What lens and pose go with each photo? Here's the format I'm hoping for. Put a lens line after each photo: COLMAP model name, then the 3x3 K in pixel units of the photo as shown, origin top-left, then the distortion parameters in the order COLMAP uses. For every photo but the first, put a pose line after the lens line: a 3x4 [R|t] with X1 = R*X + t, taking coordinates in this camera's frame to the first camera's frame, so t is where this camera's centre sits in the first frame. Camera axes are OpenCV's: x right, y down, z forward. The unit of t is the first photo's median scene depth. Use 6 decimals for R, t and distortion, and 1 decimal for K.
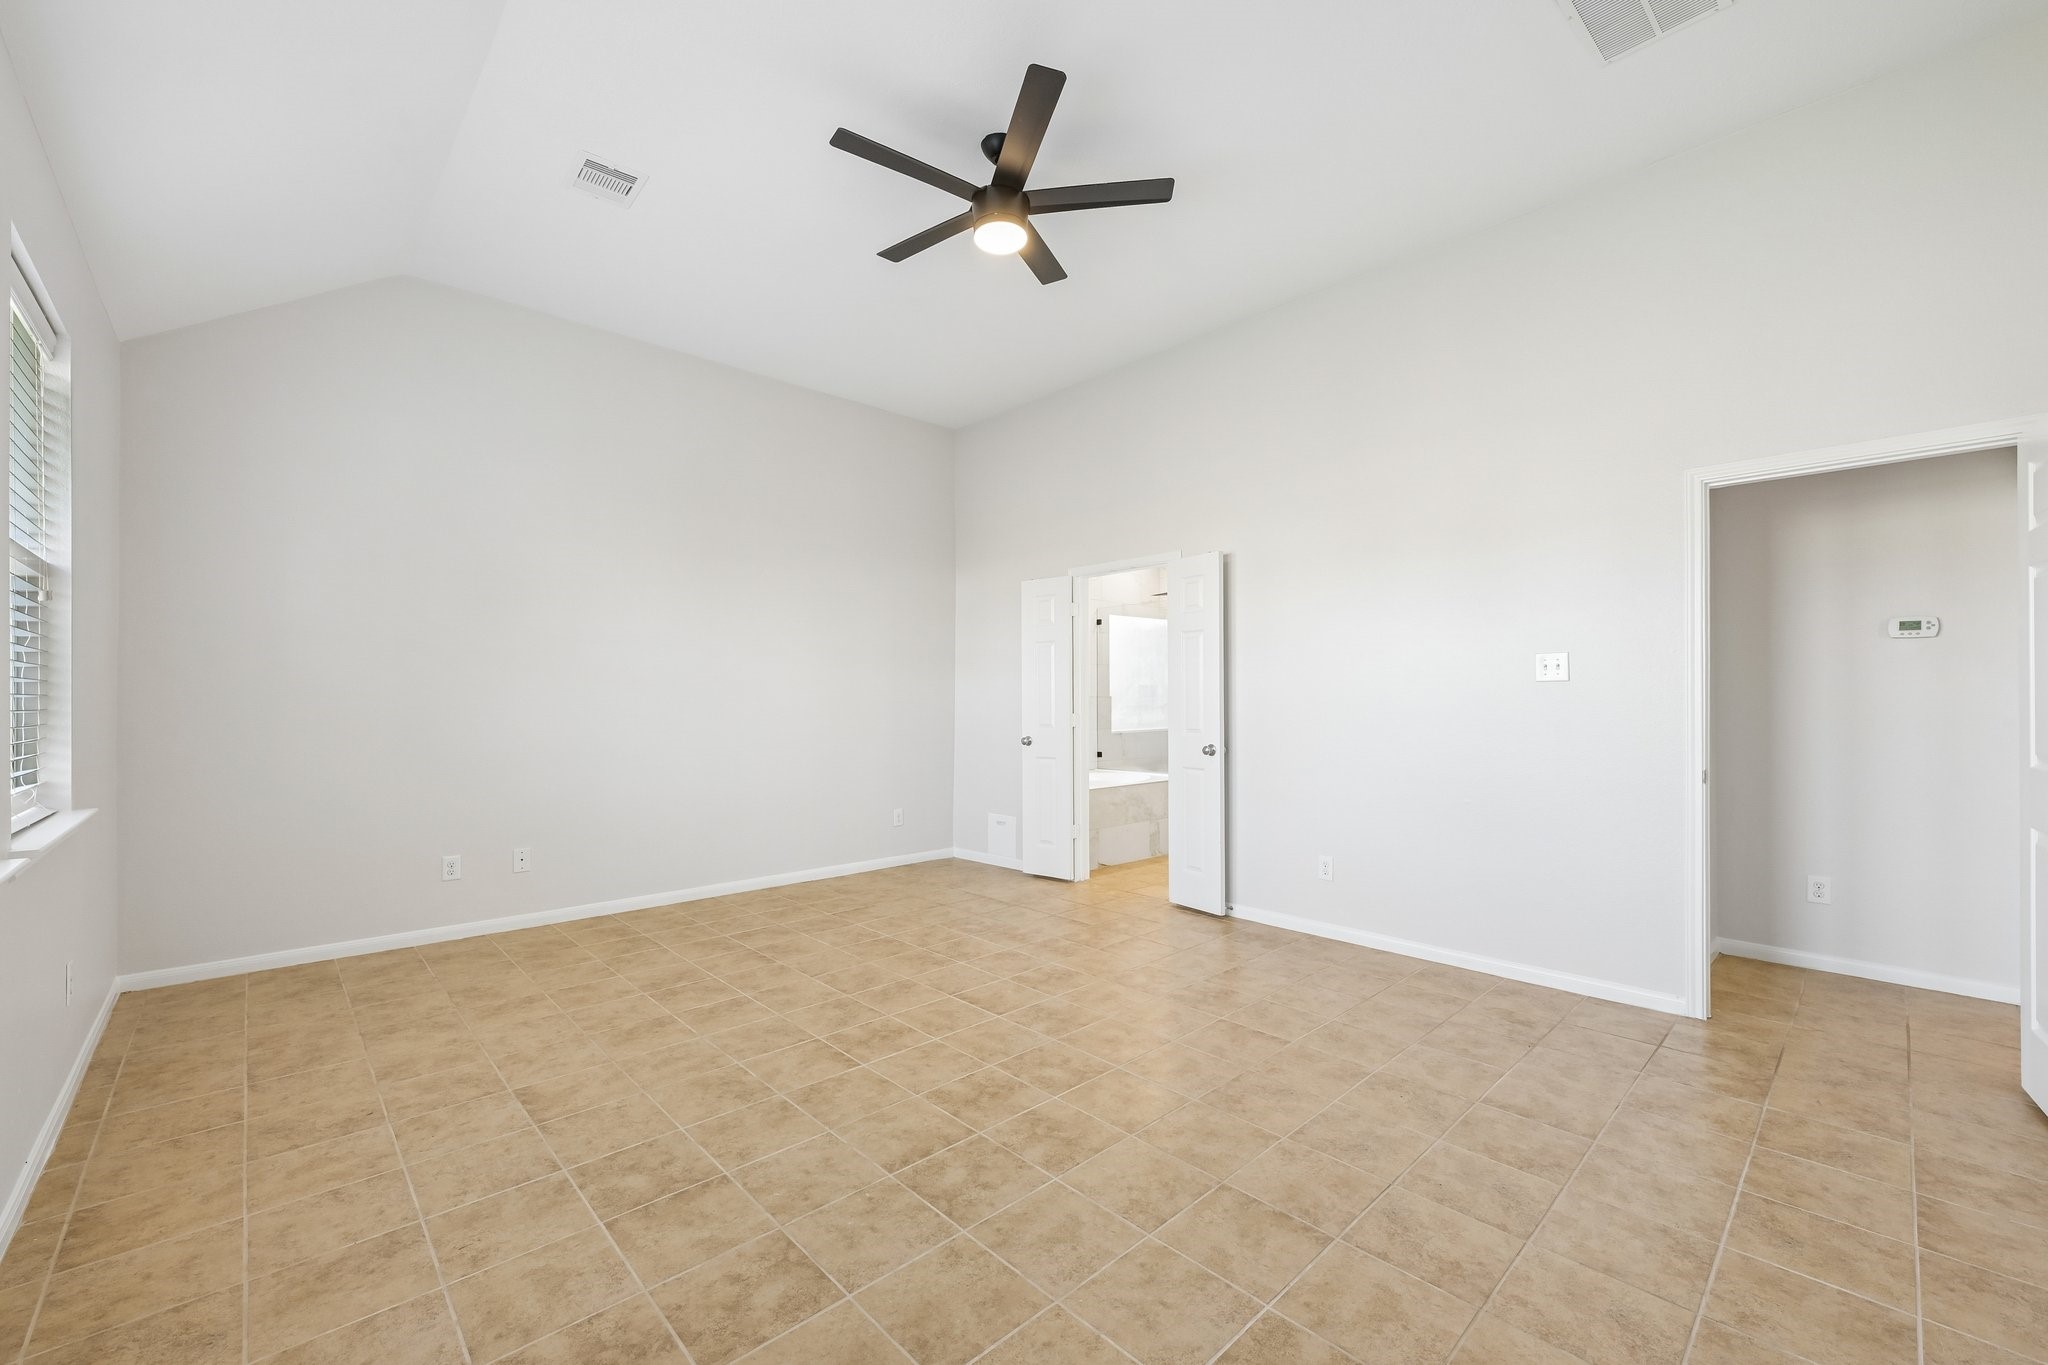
lens RADIAL K [[822.4, 0, 1022.4], [0, 822.4, 697.7], [0, 0, 1]] dist [-0.007008, 0.000357]
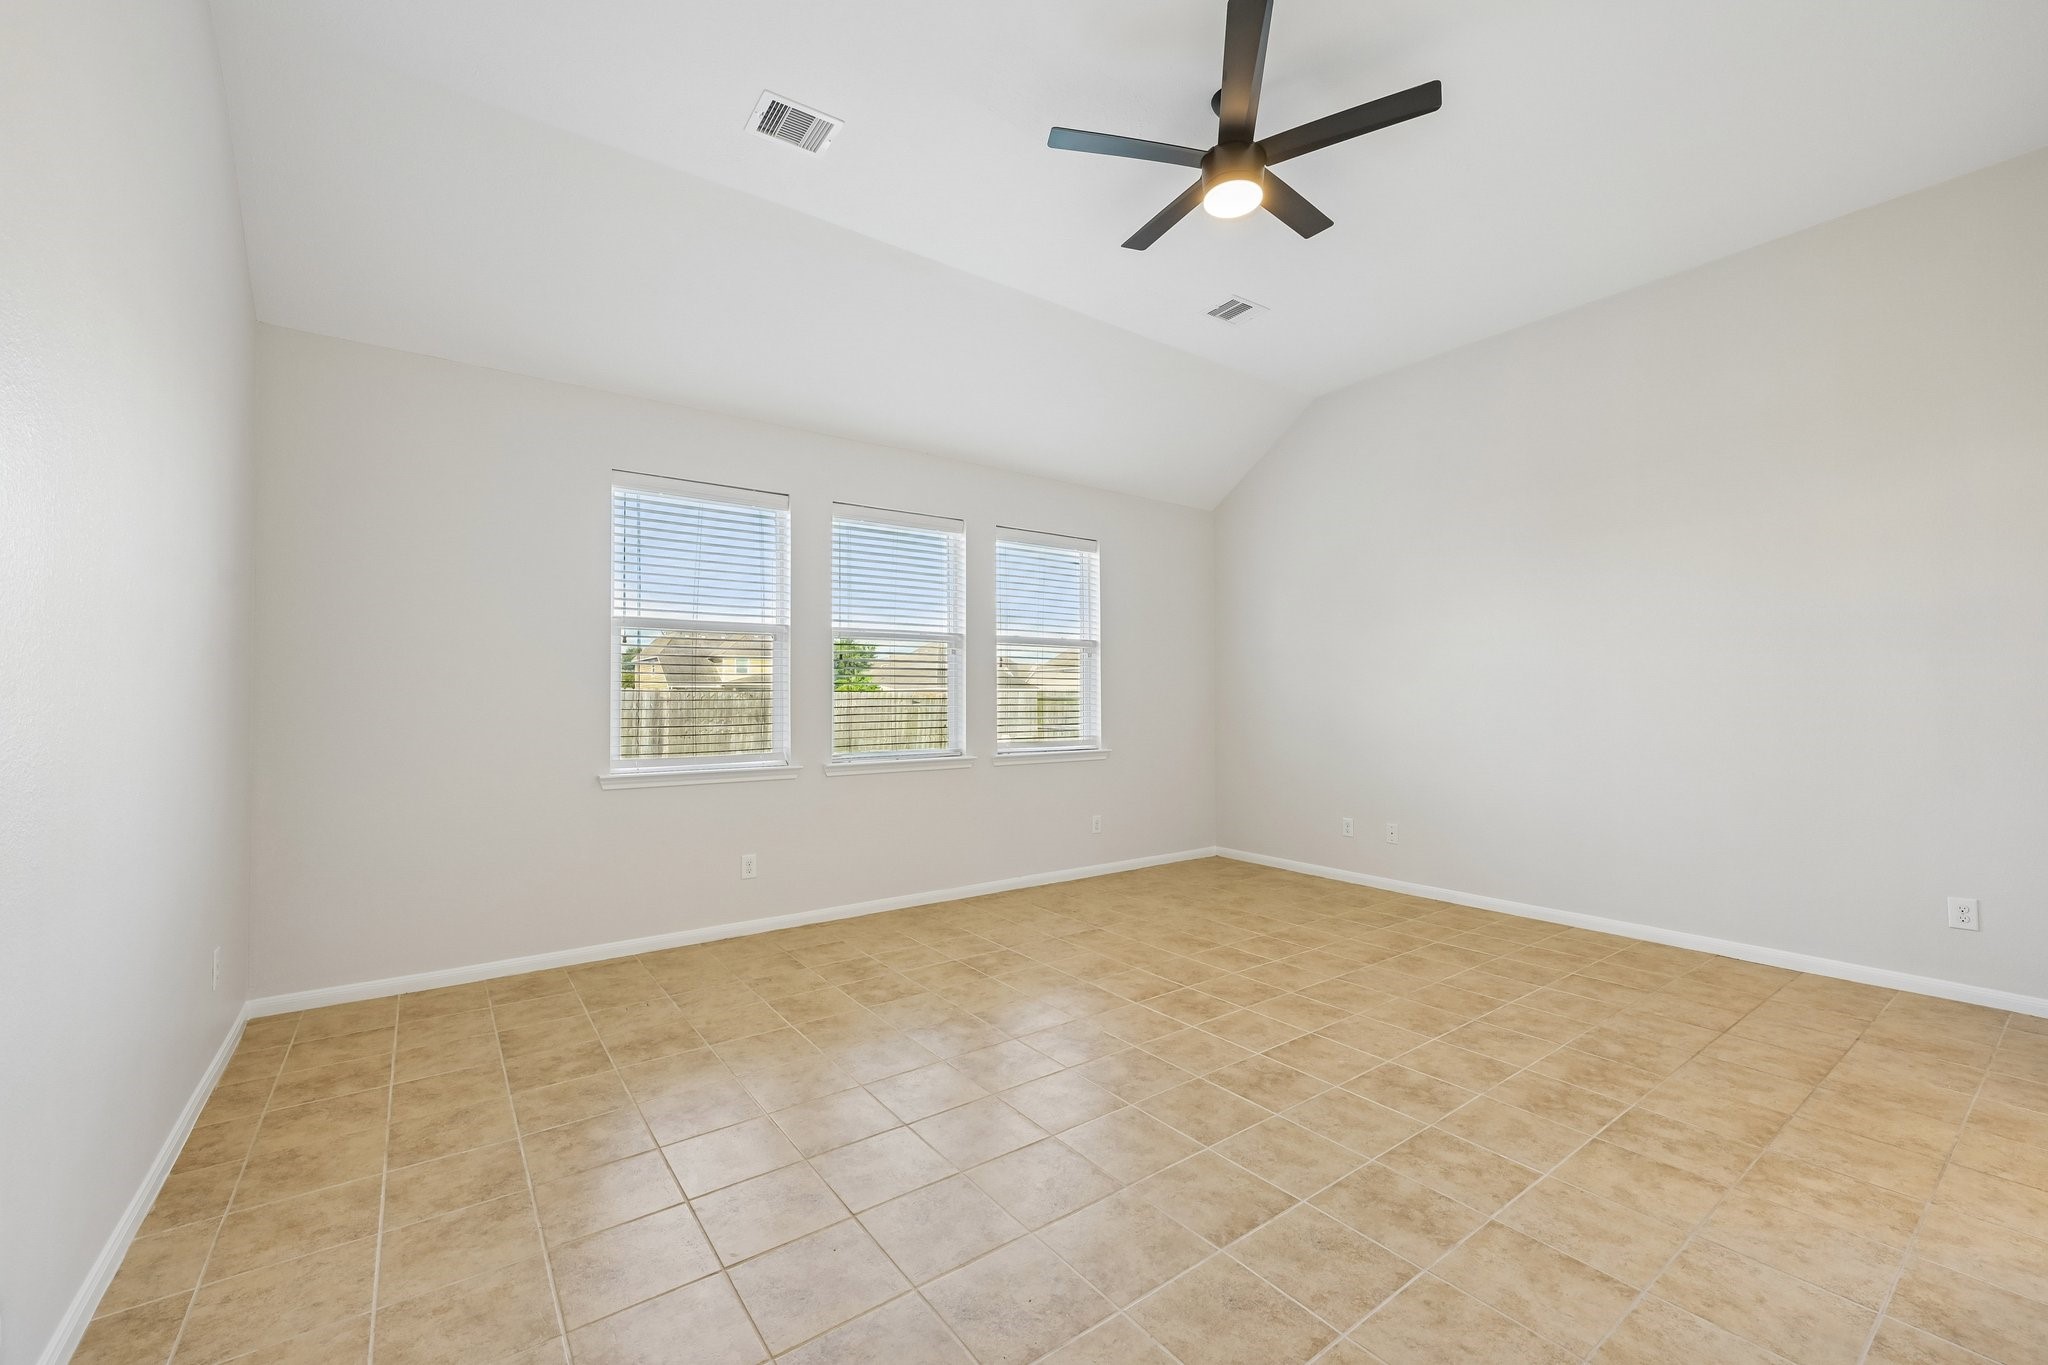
lens RADIAL K [[822.4, 0, 1022.5], [0, 822.4, 693.1], [0, 0, 1]] dist [-0.007008, 0.000357]
pose [[-0.123616, -0.006676, -0.992308, 0.805269], [0.004233, 0.999965, -0.007254, 0.000896], [0.992321, -0.005097, -0.123584, 0.774253]]
